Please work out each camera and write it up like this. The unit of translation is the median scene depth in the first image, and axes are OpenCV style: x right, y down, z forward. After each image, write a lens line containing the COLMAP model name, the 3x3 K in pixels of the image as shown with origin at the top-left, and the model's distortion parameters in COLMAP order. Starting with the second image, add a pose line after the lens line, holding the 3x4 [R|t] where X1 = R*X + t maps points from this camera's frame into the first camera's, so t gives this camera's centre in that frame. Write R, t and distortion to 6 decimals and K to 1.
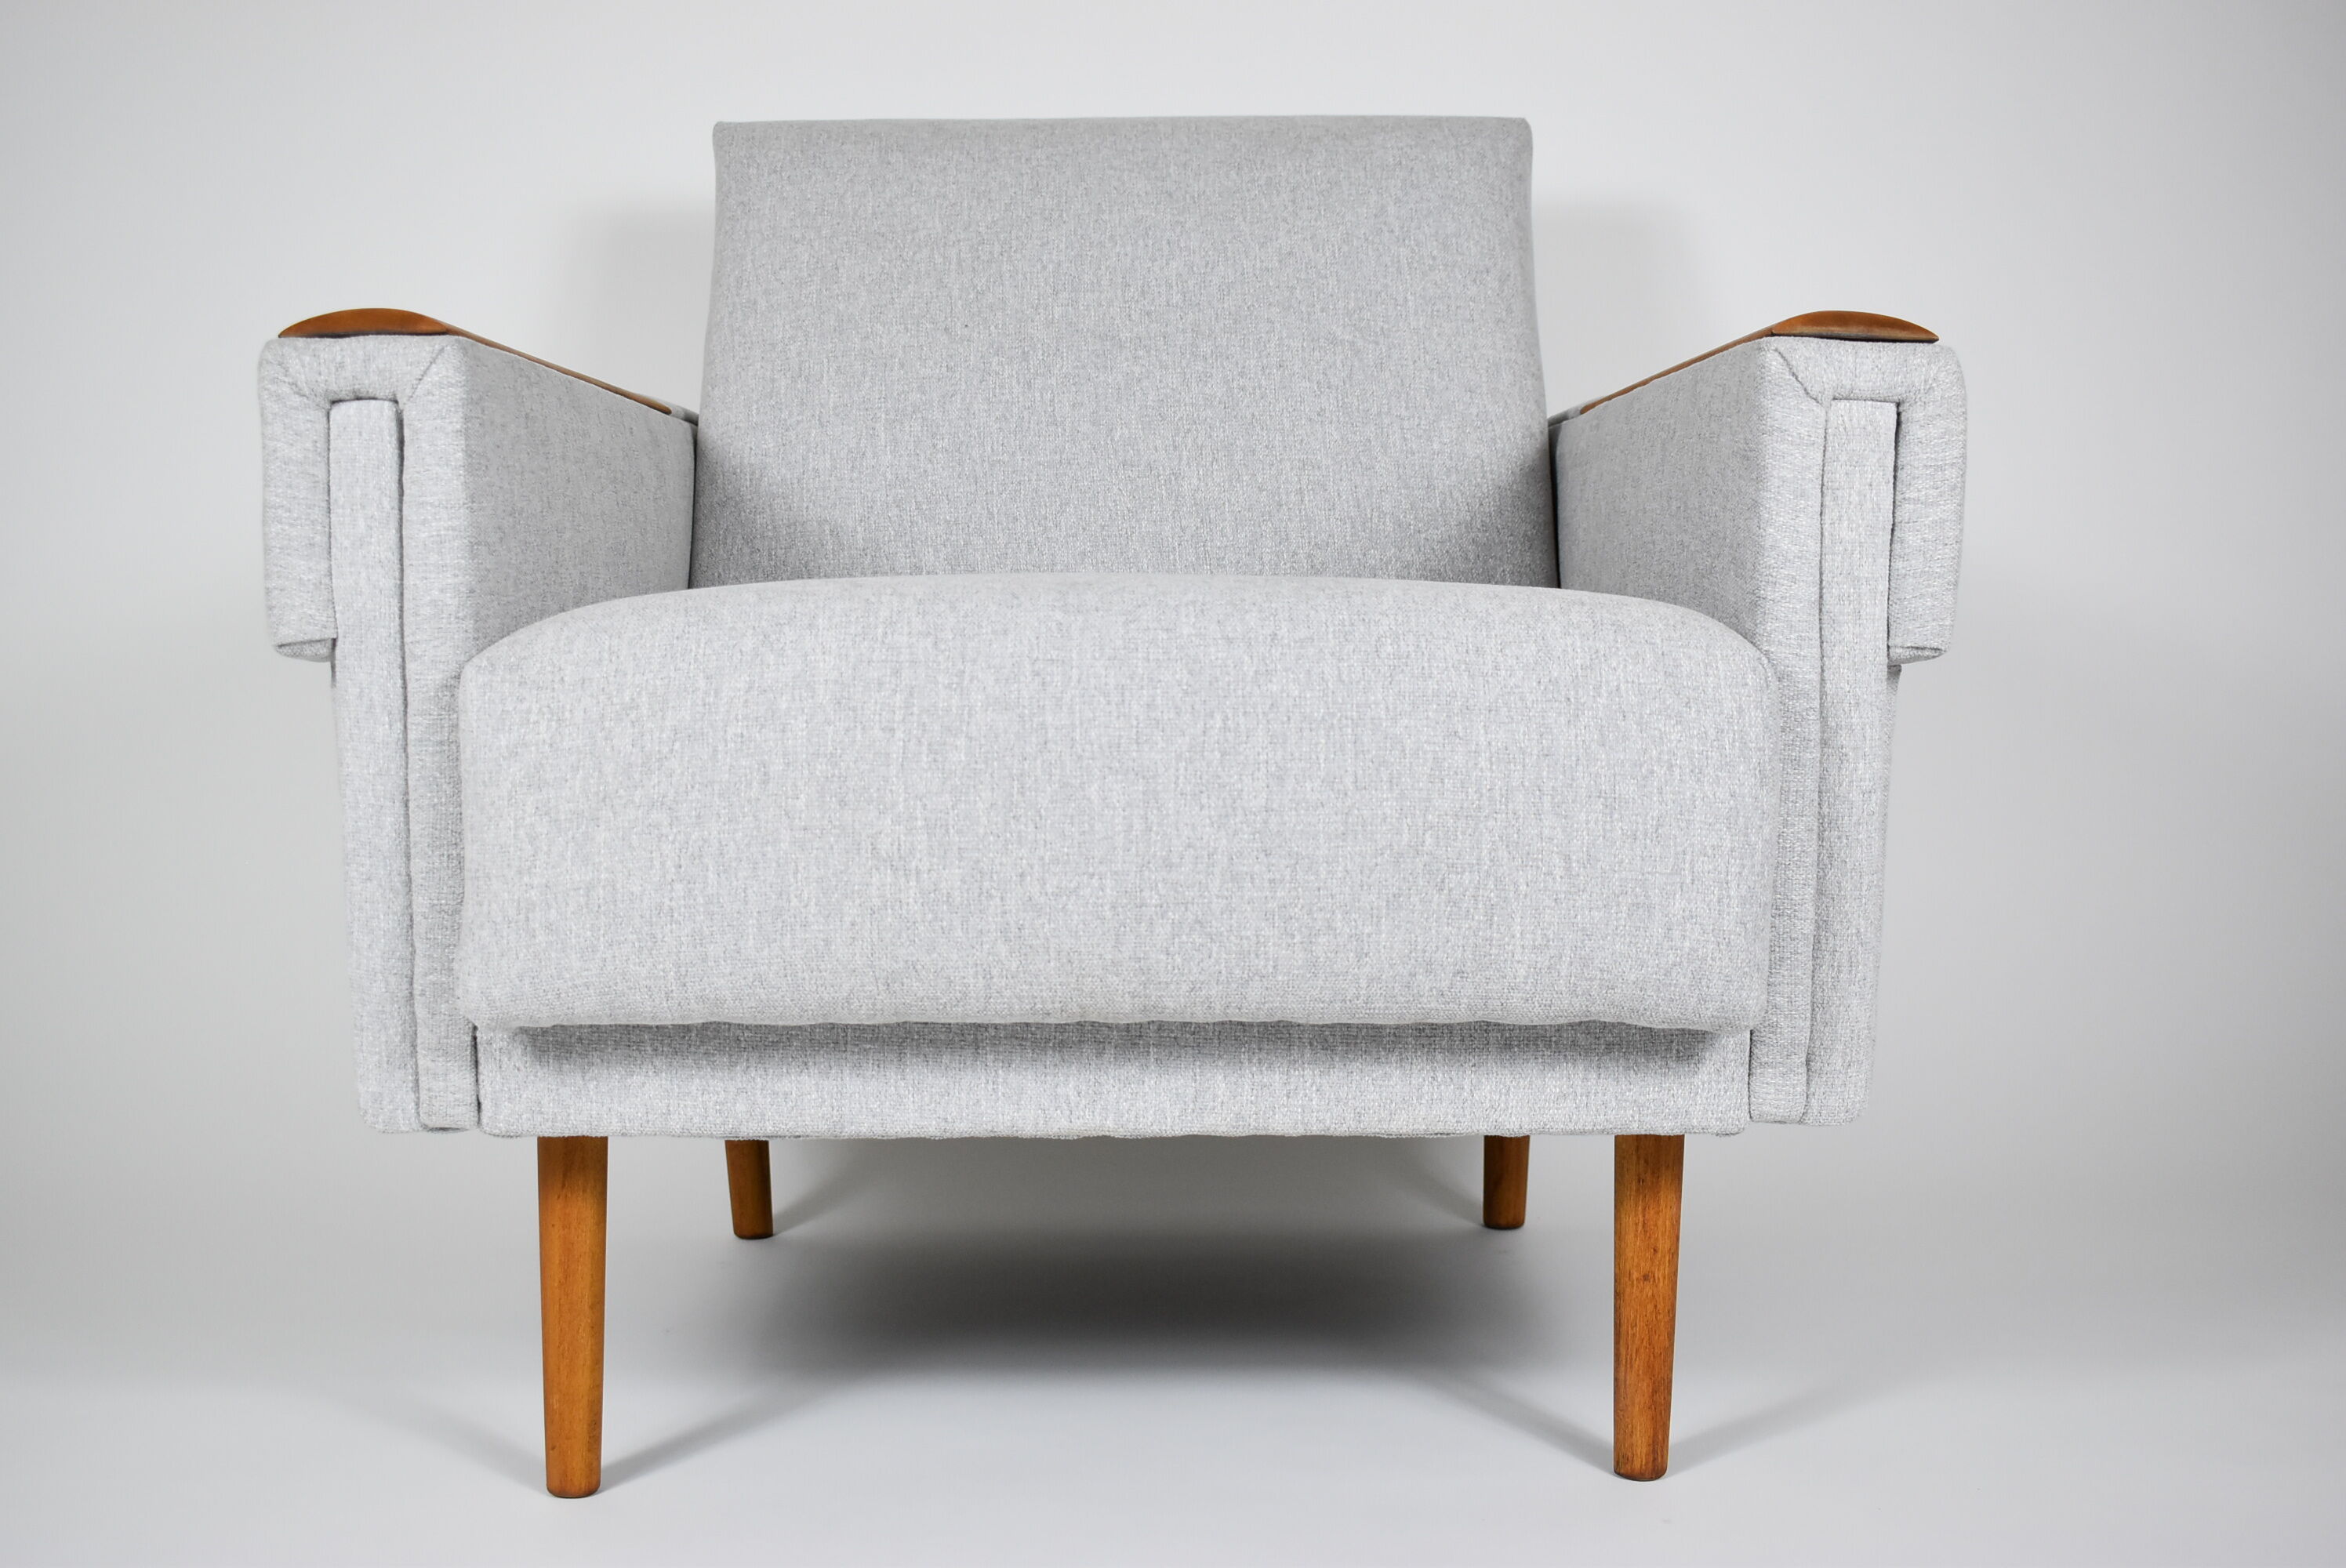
lens RADIAL K [[2520.0, 0, 1173.0], [0, 2520.0, 784.0], [0, 0, 1]] dist [-0.048982, -0.021262]
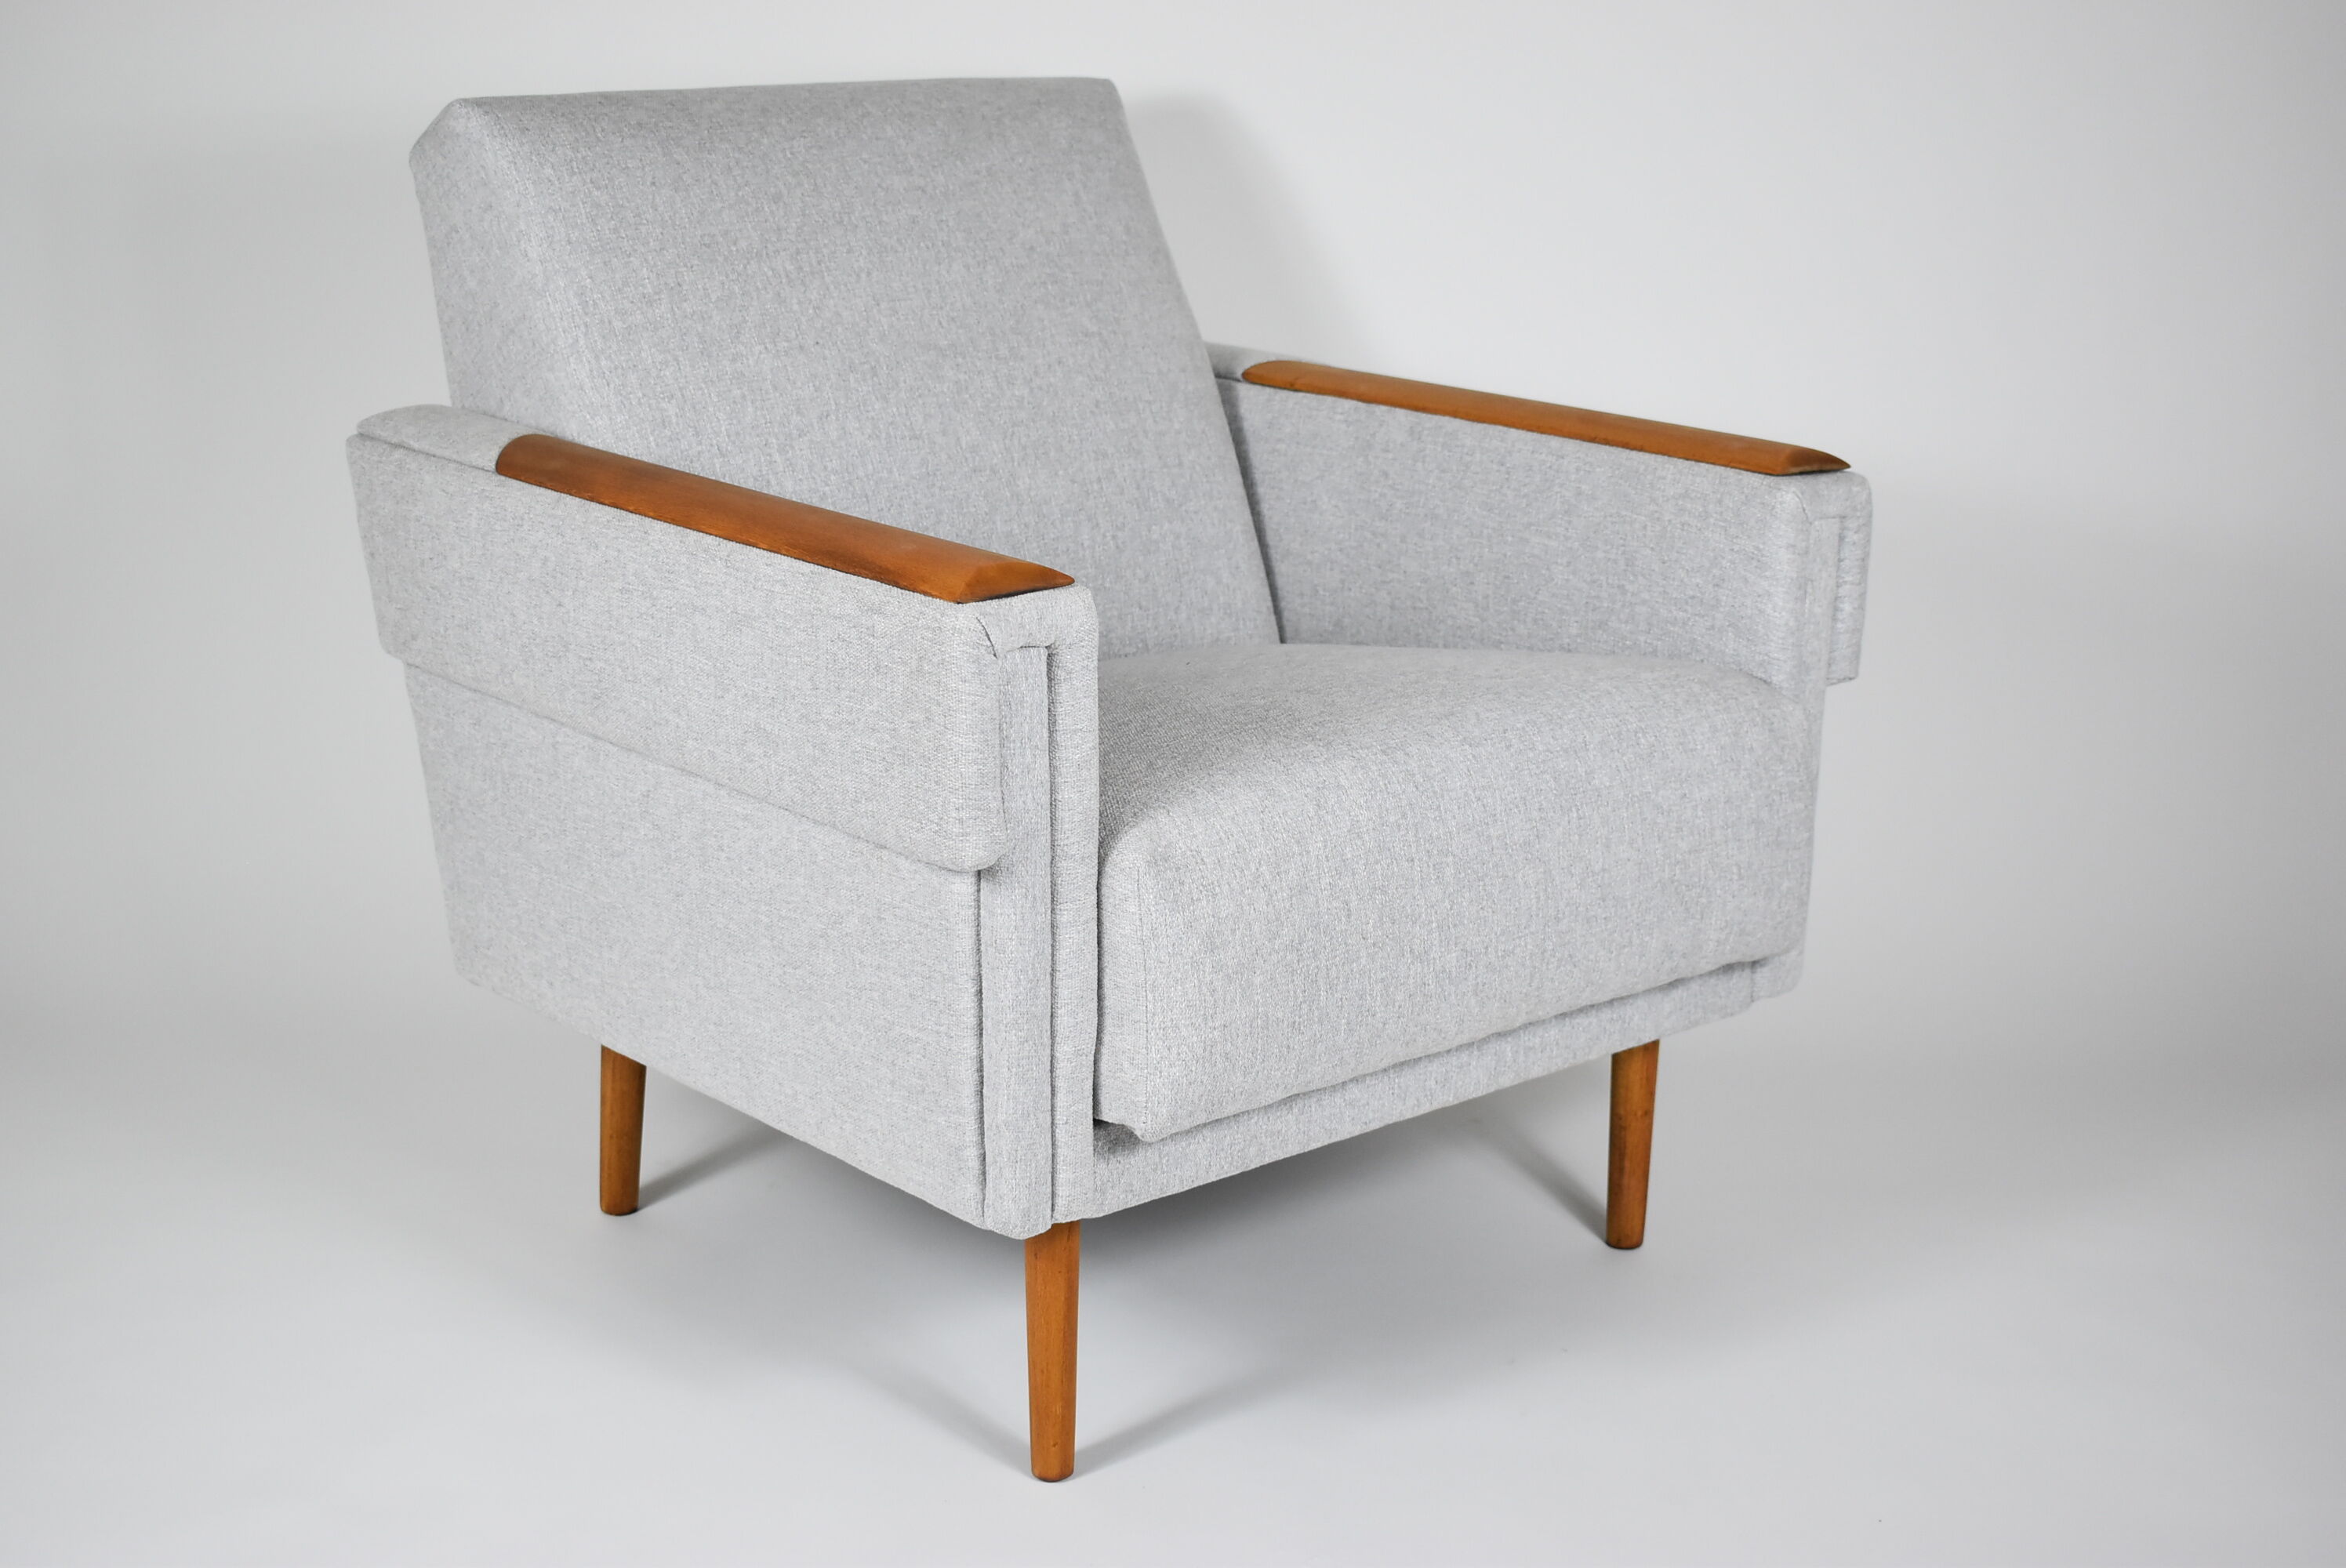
lens RADIAL K [[3163.1, 0, 1175.5], [0, 3163.1, 745.5], [0, 0, 1]] dist [-0.005301, 0.001460]
pose [[0.763919, -0.146382, 0.628491, -1.191842], [0.028737, 0.980683, 0.193483, -0.389067], [-0.644672, -0.129744, 0.753368, -0.164620]]
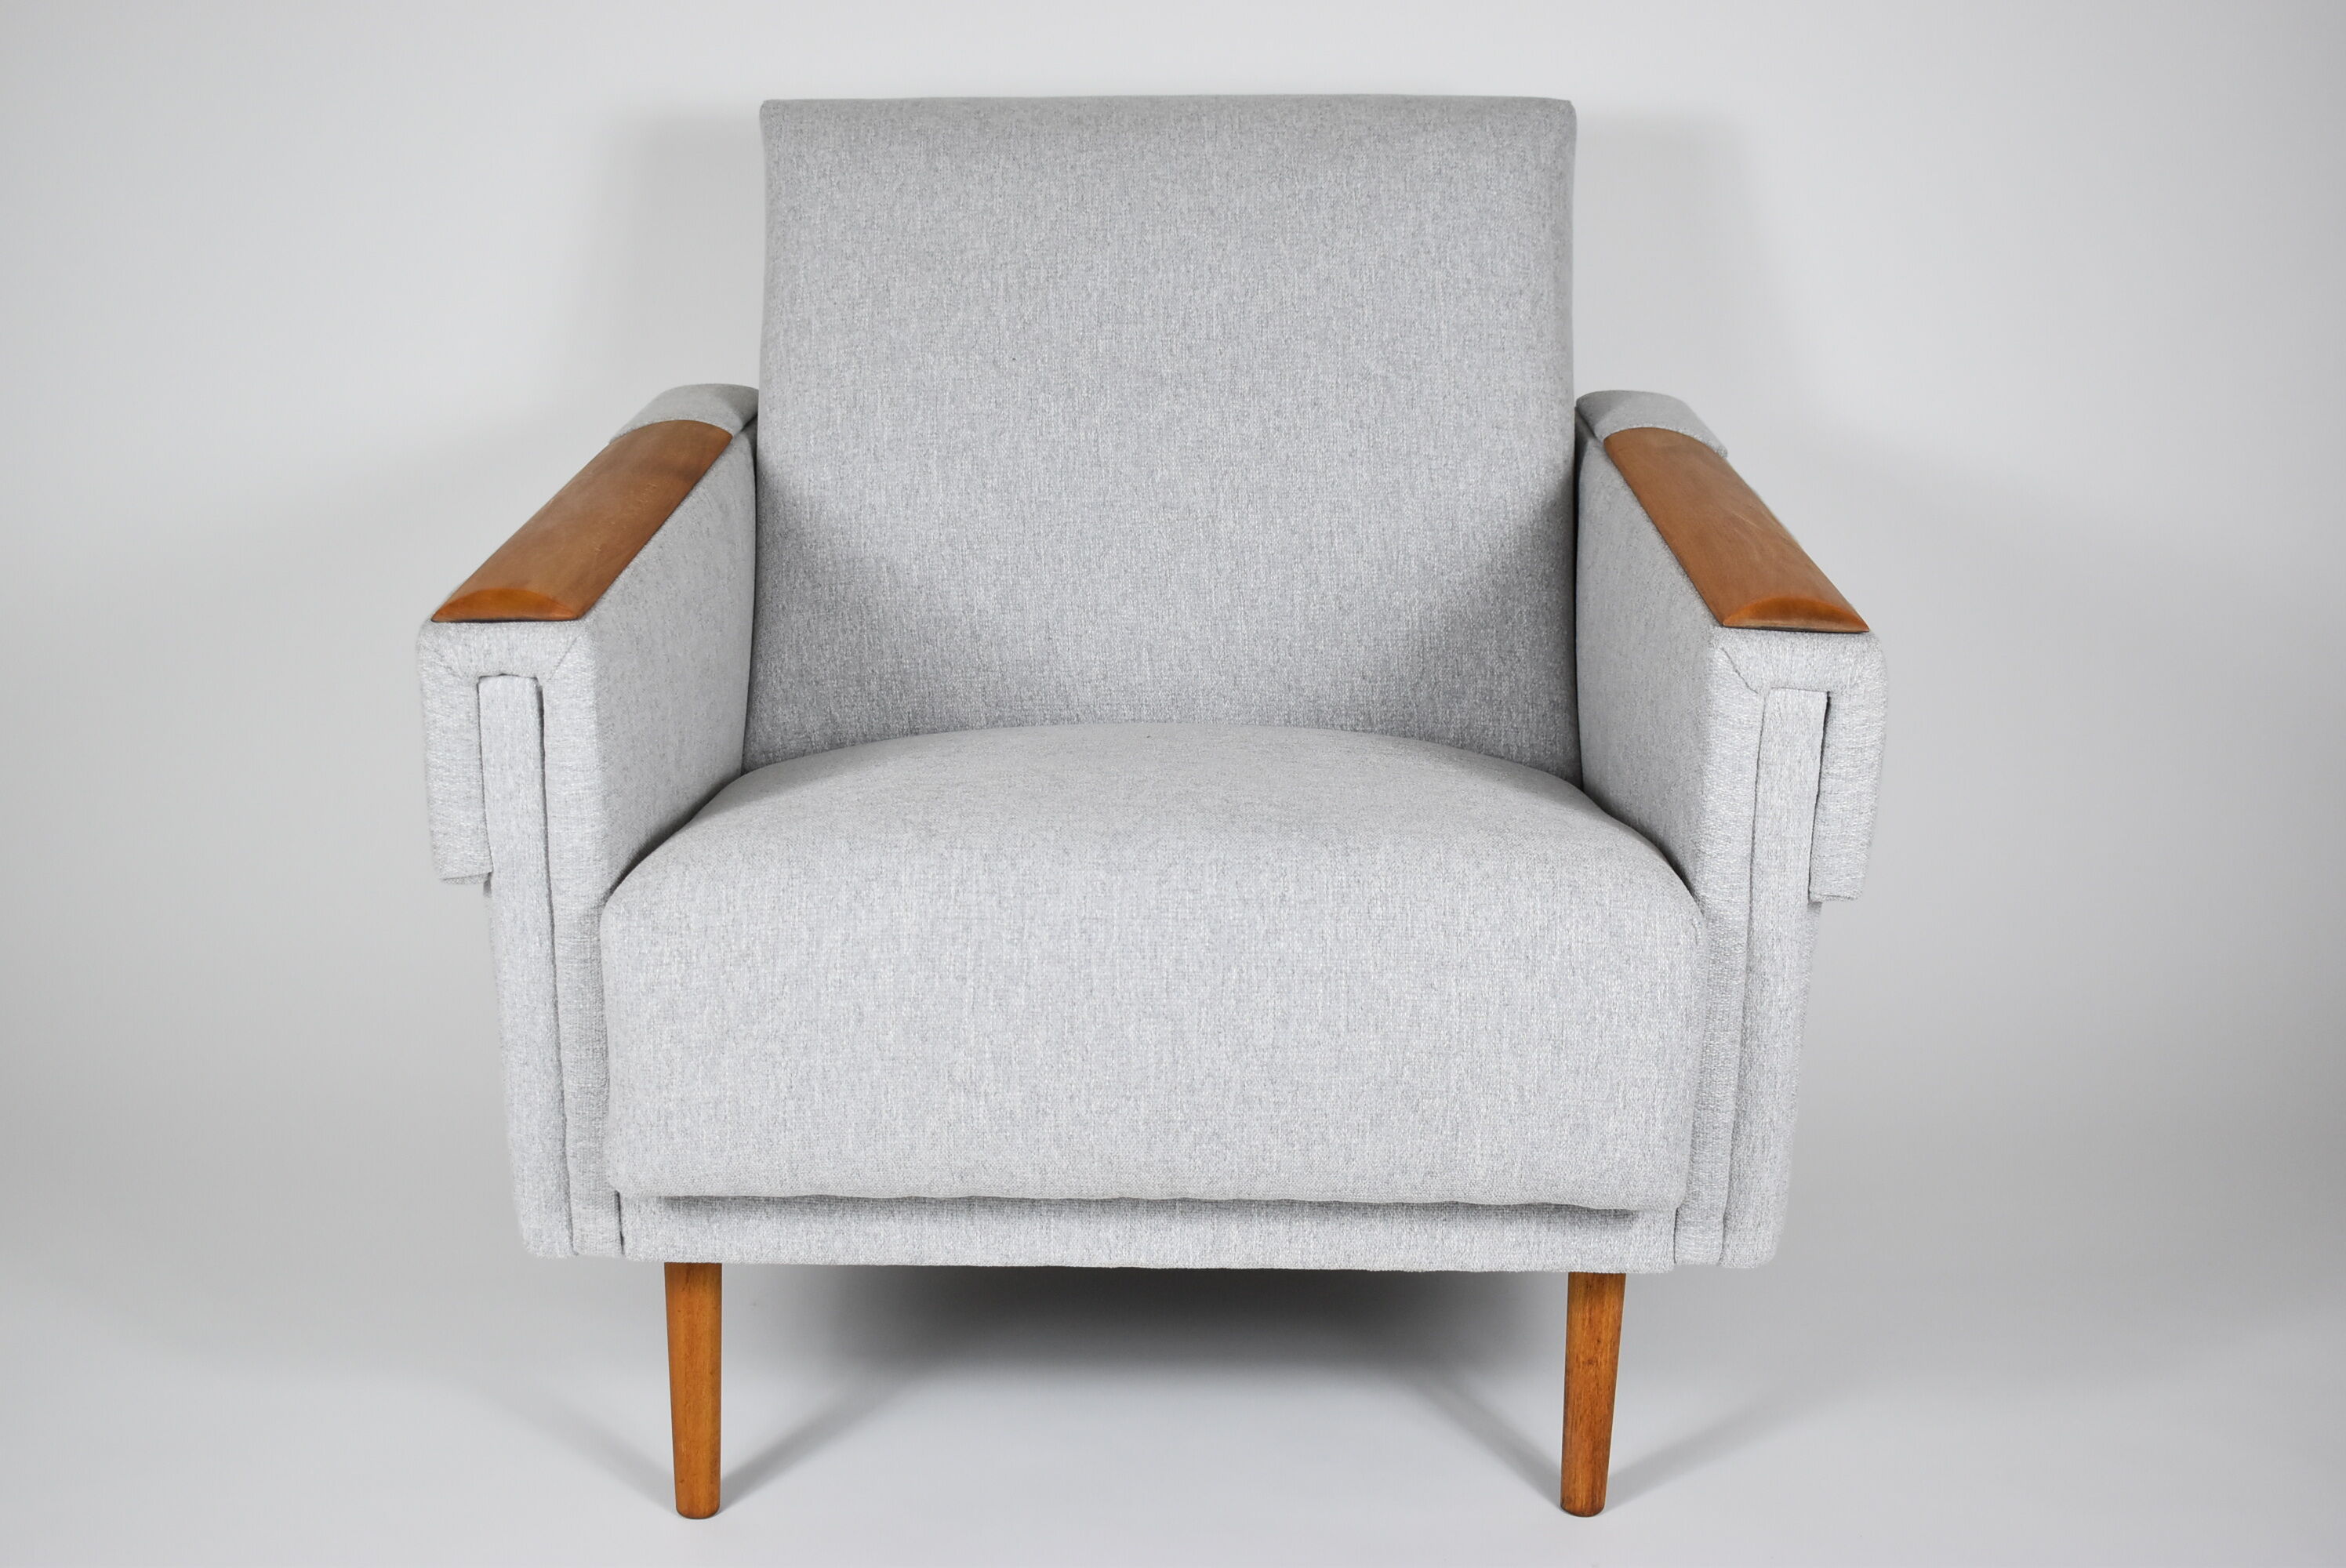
lens RADIAL K [[3048.0, 0, 1173.0], [0, 3048.0, 784.0], [0, 0, 1]] dist [-0.012791, 0.002856]
pose [[0.999729, 0.013906, -0.018669, 0.013874], [-0.009606, 0.976939, 0.213300, -0.405577], [0.021205, -0.213063, 0.976808, -0.387178]]
